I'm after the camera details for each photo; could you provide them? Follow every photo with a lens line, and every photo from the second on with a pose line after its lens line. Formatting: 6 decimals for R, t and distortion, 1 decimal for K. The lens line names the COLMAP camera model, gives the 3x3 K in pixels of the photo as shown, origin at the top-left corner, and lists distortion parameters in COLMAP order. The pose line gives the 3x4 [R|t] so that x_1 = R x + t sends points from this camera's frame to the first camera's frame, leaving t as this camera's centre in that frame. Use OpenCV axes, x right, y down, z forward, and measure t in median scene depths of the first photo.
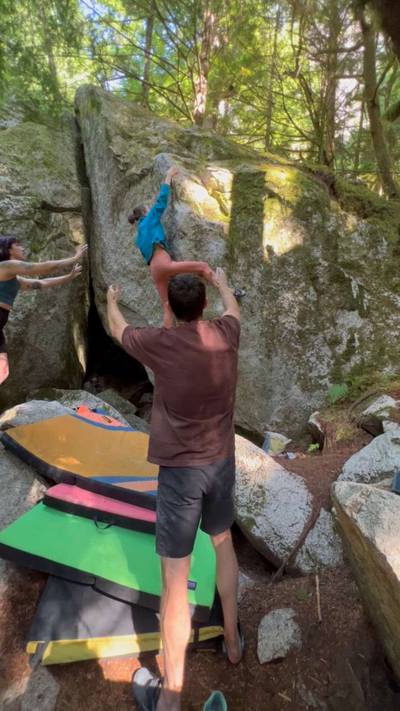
lens RADIAL K [[318.0, 0, 199.7], [0, 318.0, 353.3], [0, 0, 1]] dist [-0.002719, -0.000209]
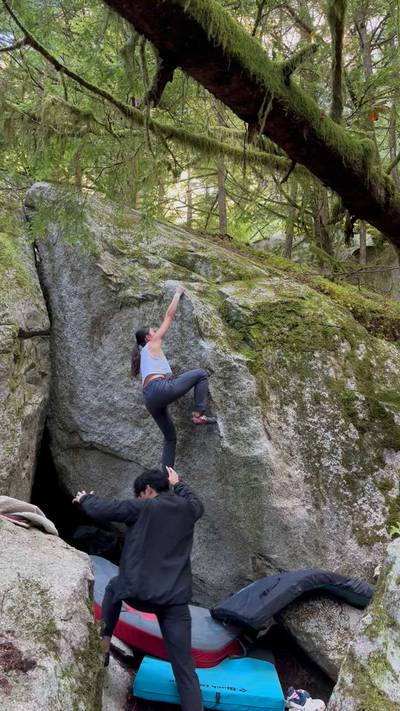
lens RADIAL K [[644.9, 0, 196.3], [0, 644.9, 355.7], [0, 0, 1]] dist [0.241094, -0.770694]
pose [[0.983474, -0.018663, 0.180085, -0.378339], [0.066762, 0.961960, -0.264908, 0.059094], [-0.168290, 0.272553, 0.947308, -0.670199]]
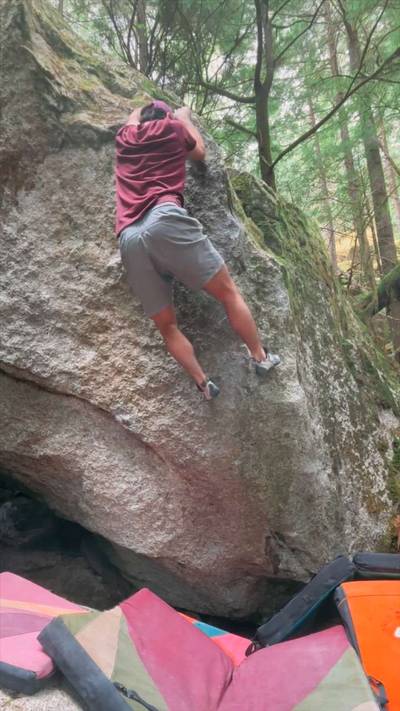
lens RADIAL K [[410.8, 0, 201.7], [0, 410.8, 430.8], [0, 0, 1]] dist [0.001981, -0.000586]
pose [[0.785557, -0.007725, 0.618741, -0.512361], [0.040017, 0.998463, -0.038340, -0.048275], [-0.617494, 0.054878, 0.784659, 0.429320]]
